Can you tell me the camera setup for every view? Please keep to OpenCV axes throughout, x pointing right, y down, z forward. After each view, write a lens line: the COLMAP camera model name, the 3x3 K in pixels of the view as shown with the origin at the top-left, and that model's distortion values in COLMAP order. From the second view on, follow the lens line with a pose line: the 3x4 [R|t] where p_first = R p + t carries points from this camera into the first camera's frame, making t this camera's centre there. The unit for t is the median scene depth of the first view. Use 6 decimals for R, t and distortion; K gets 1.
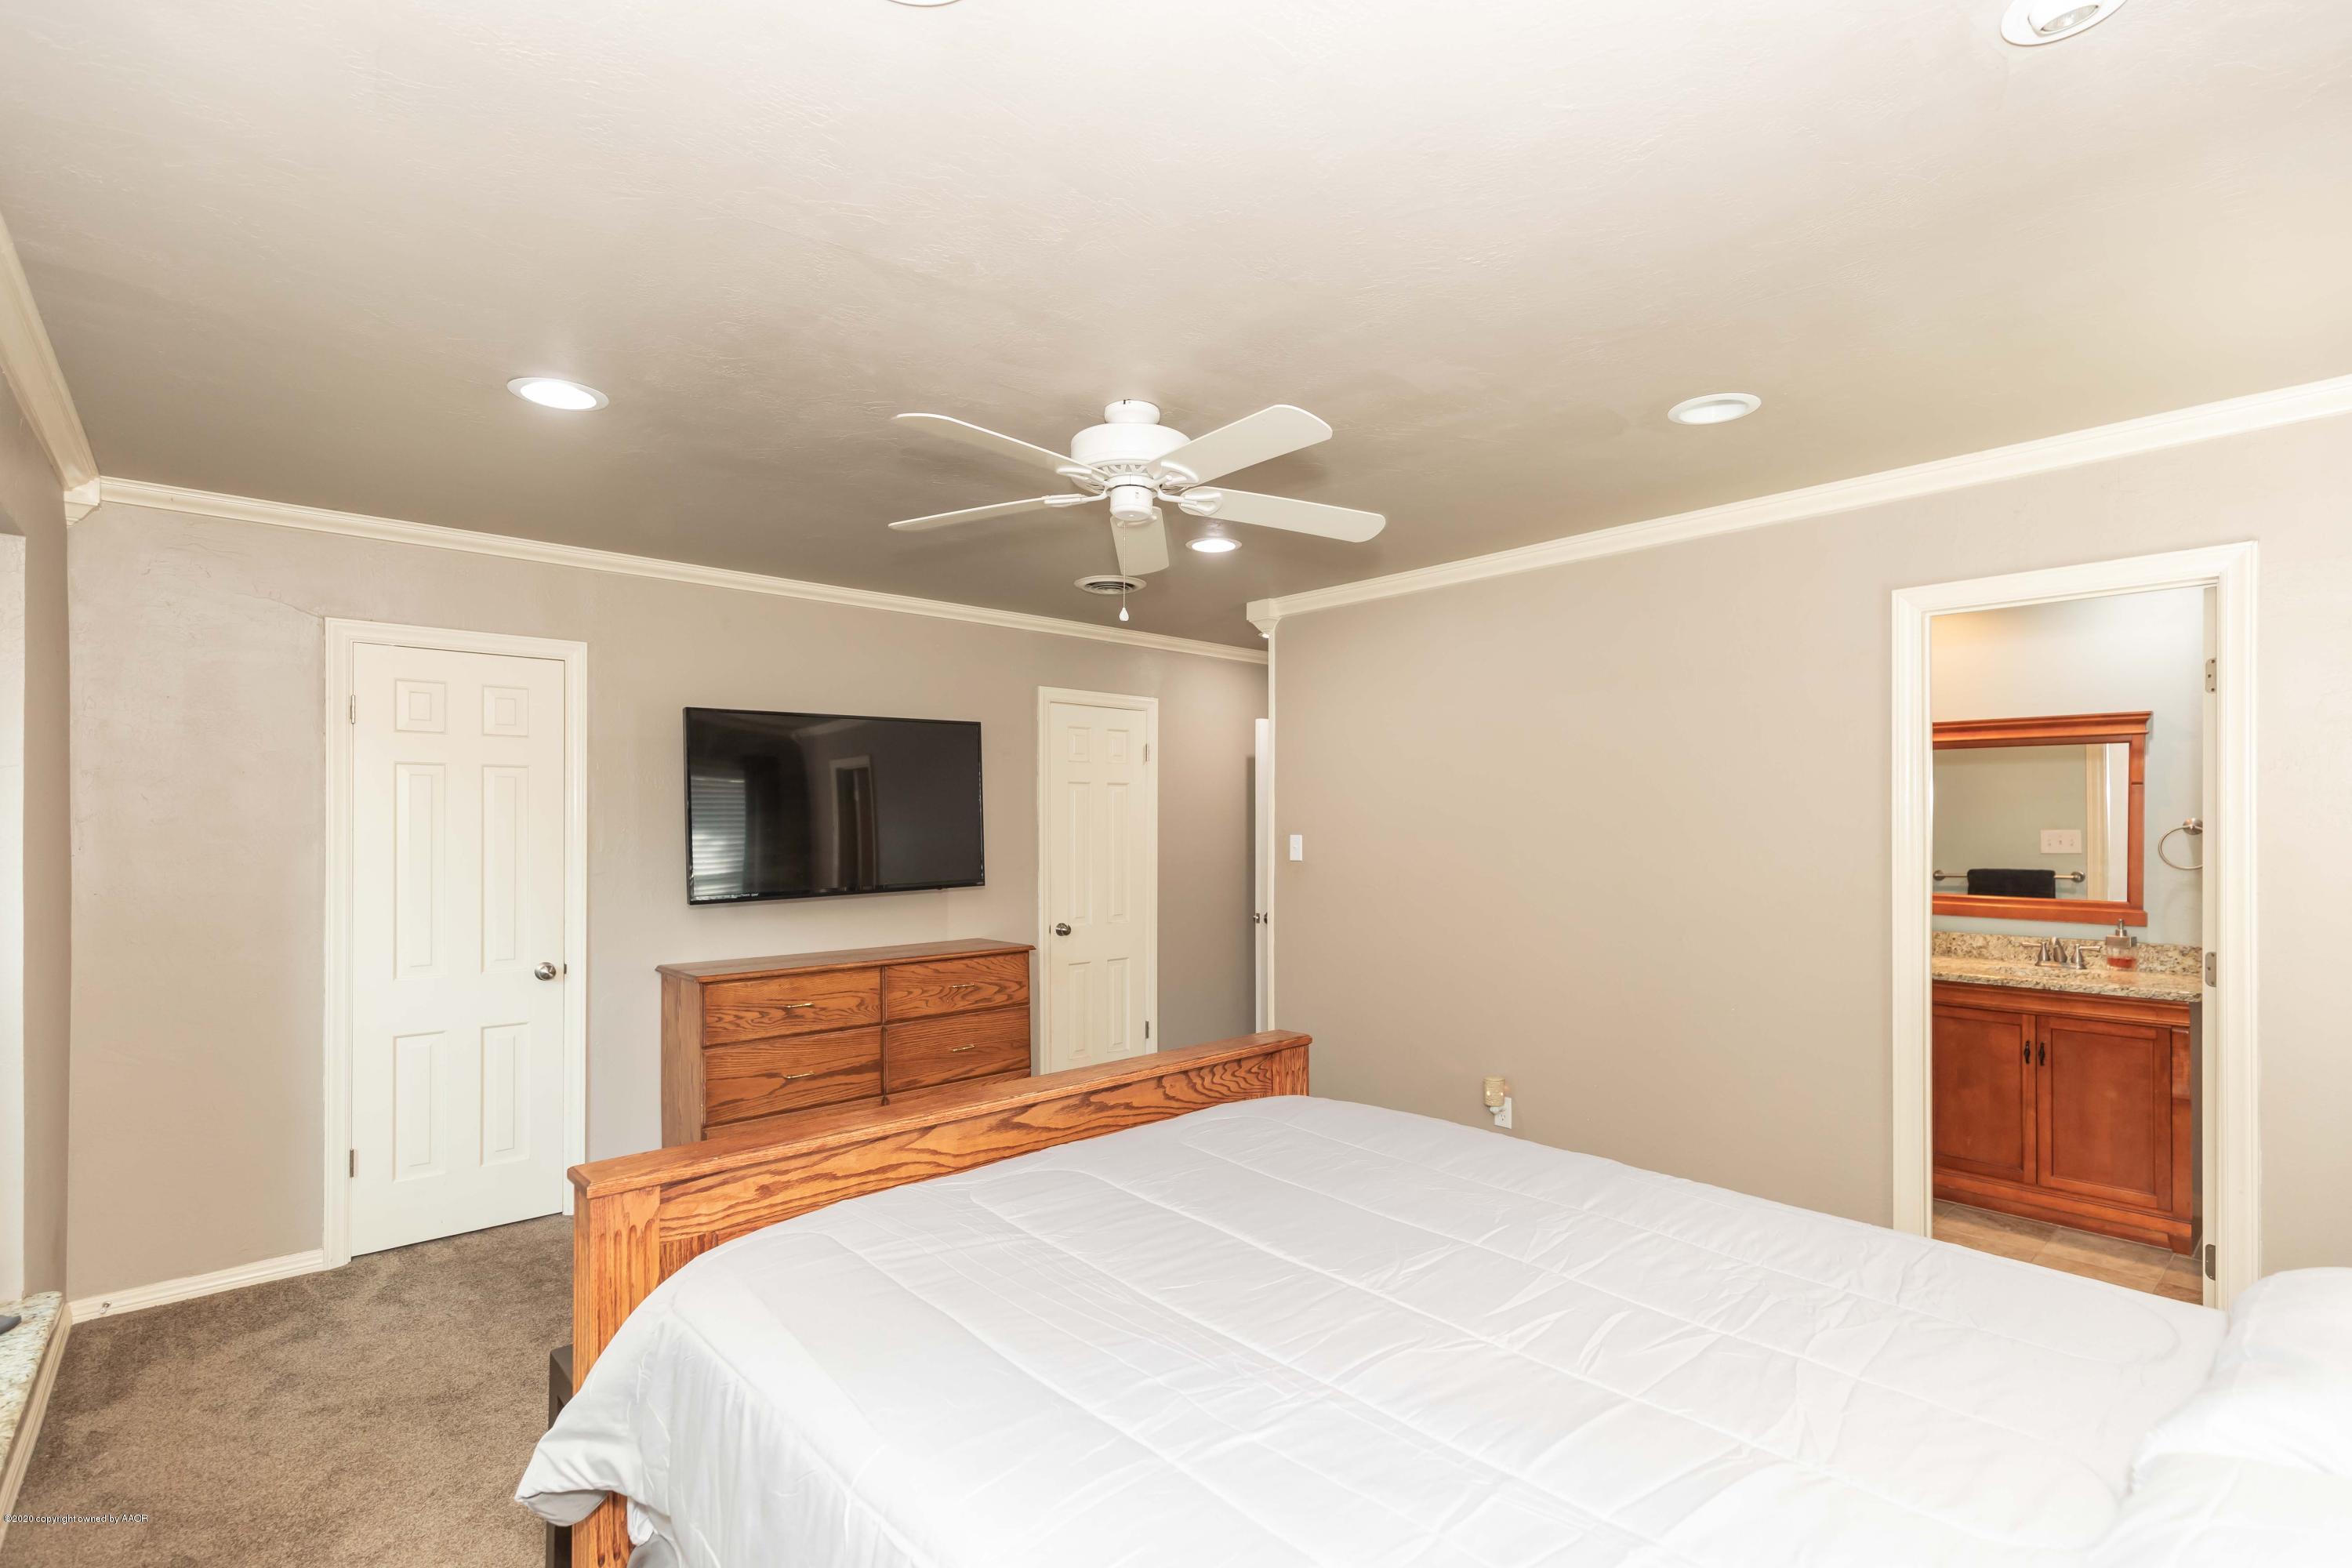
lens RADIAL K [[1081.3, 0, 1170.0], [0, 1081.3, 819.3], [0, 0, 1]] dist [0.005726, 0.000027]
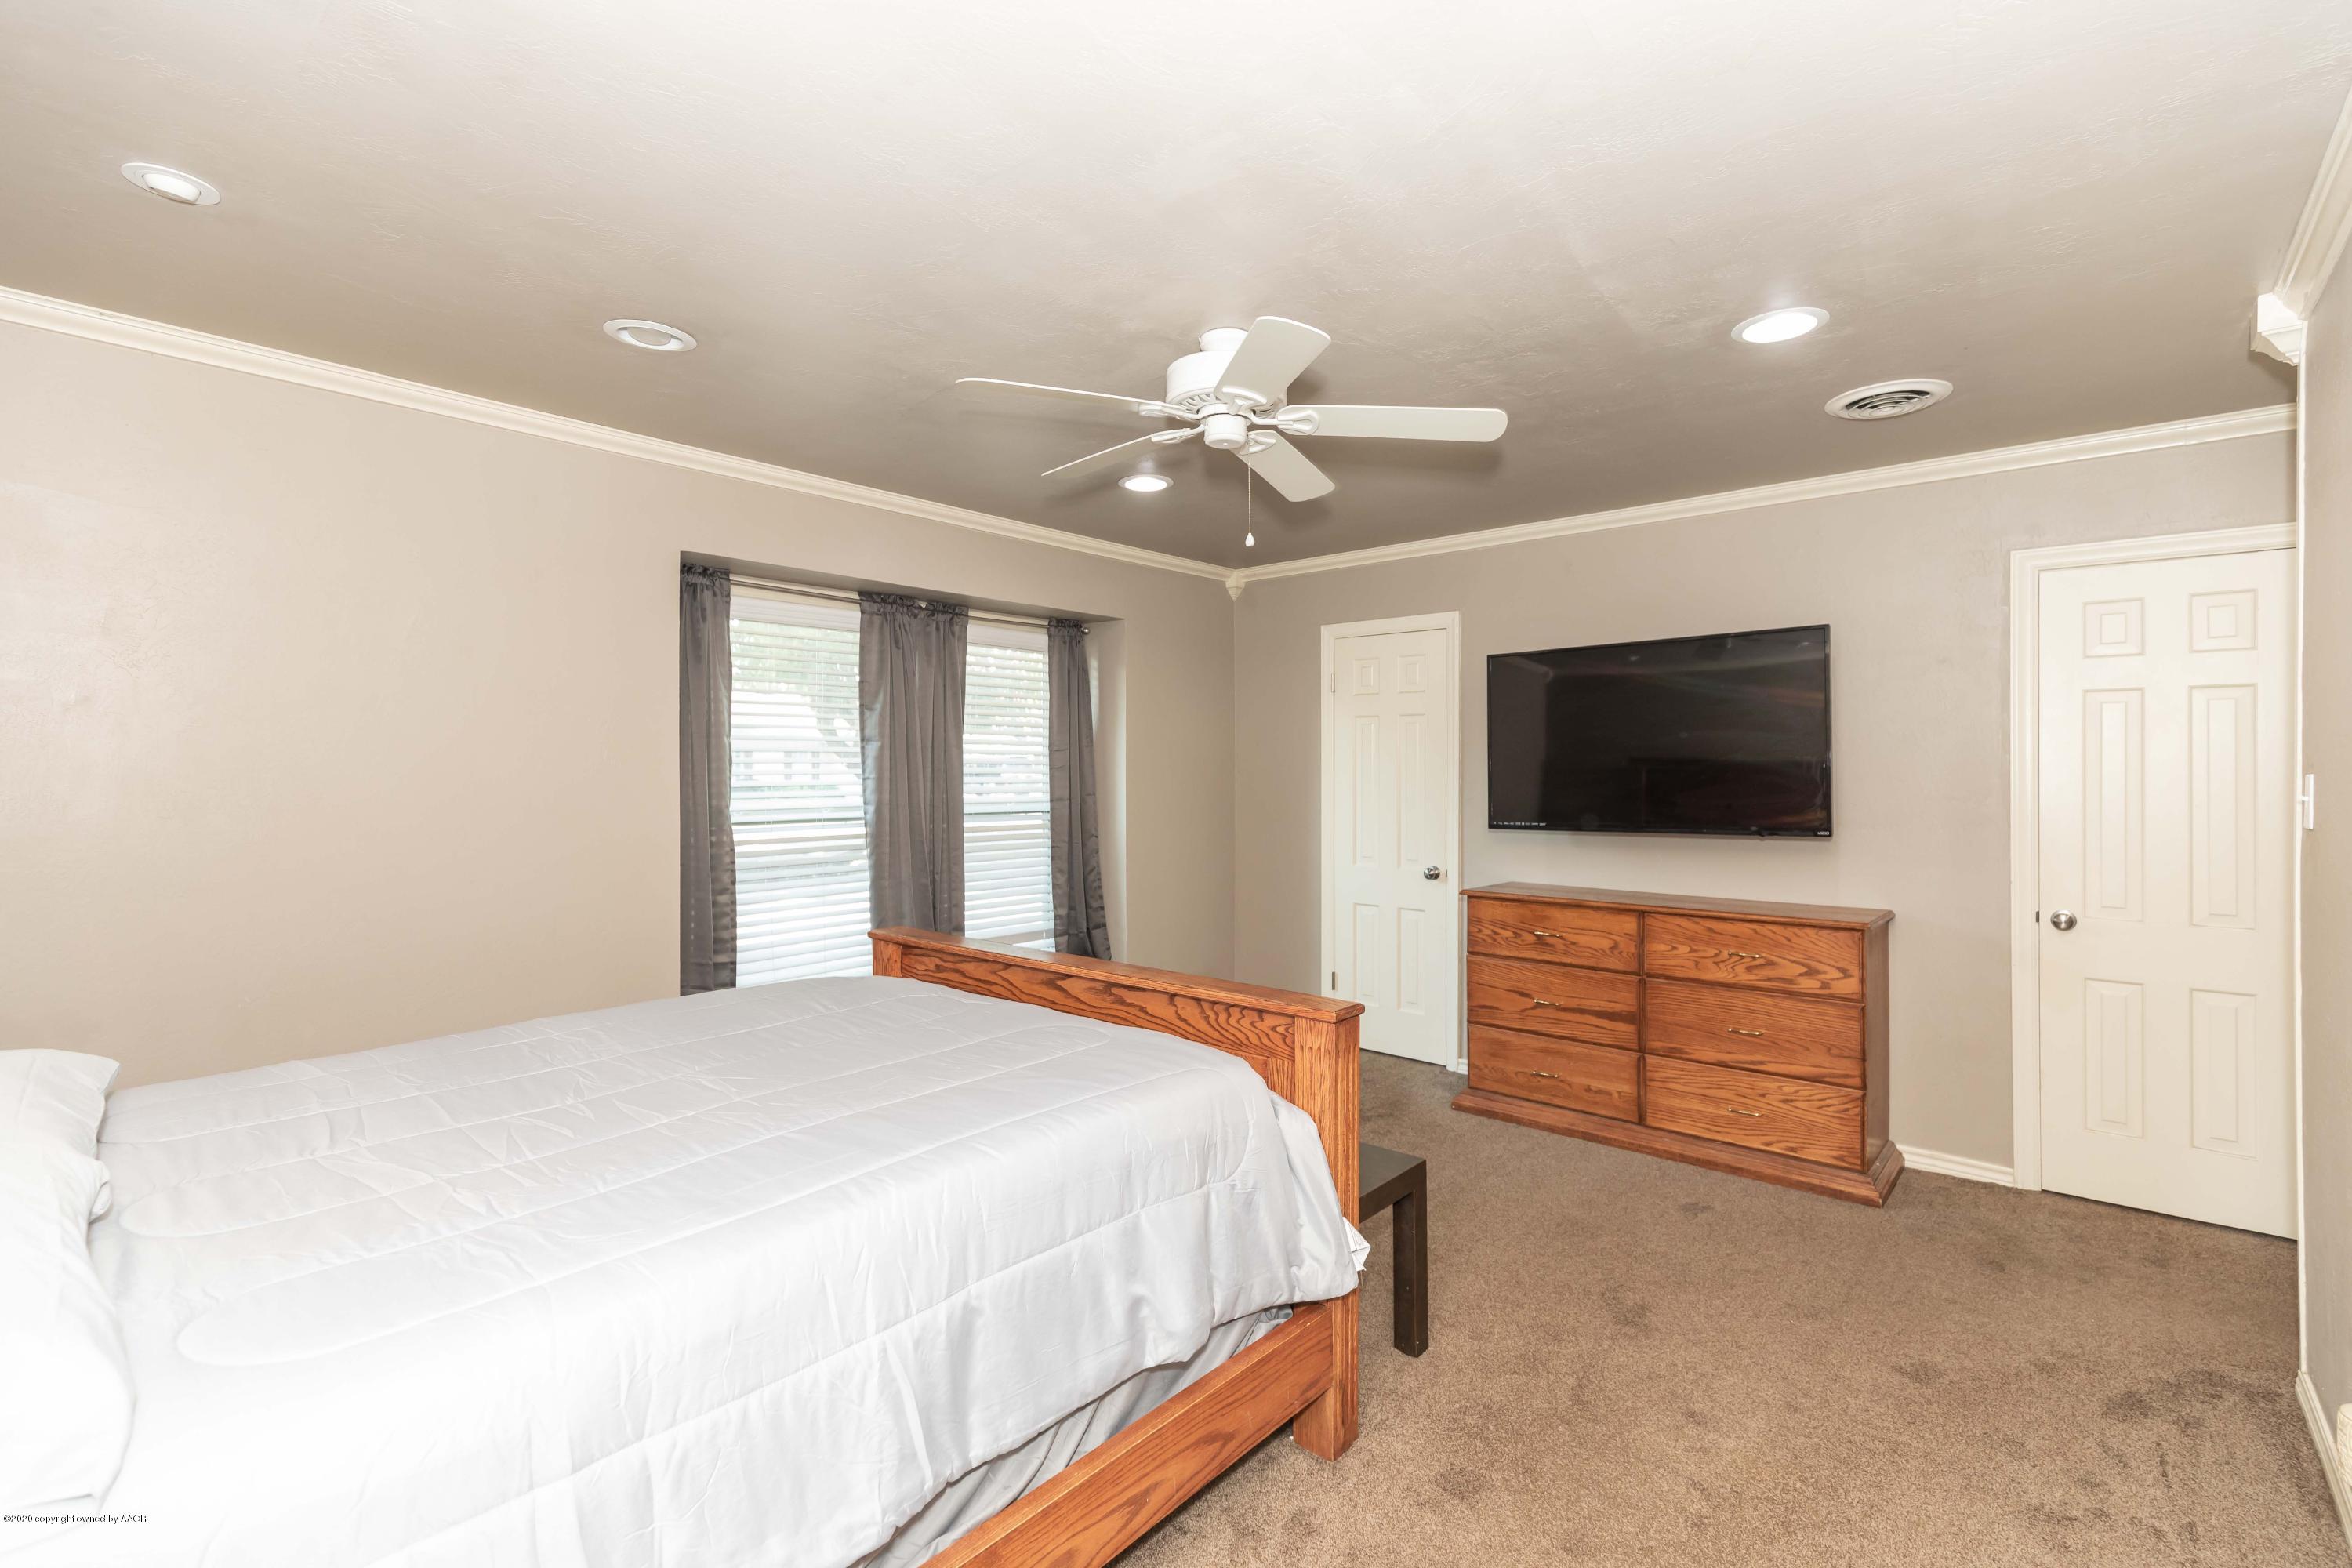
lens RADIAL K [[1081.3, 0, 1175.8], [0, 1081.3, 775.8], [0, 0, 1]] dist [0.005726, 0.000027]
pose [[0.126600, 0.017236, -0.991804, 0.600037], [0.004099, 0.999831, 0.017899, 0.002709], [0.991945, -0.006331, 0.126508, 0.503381]]
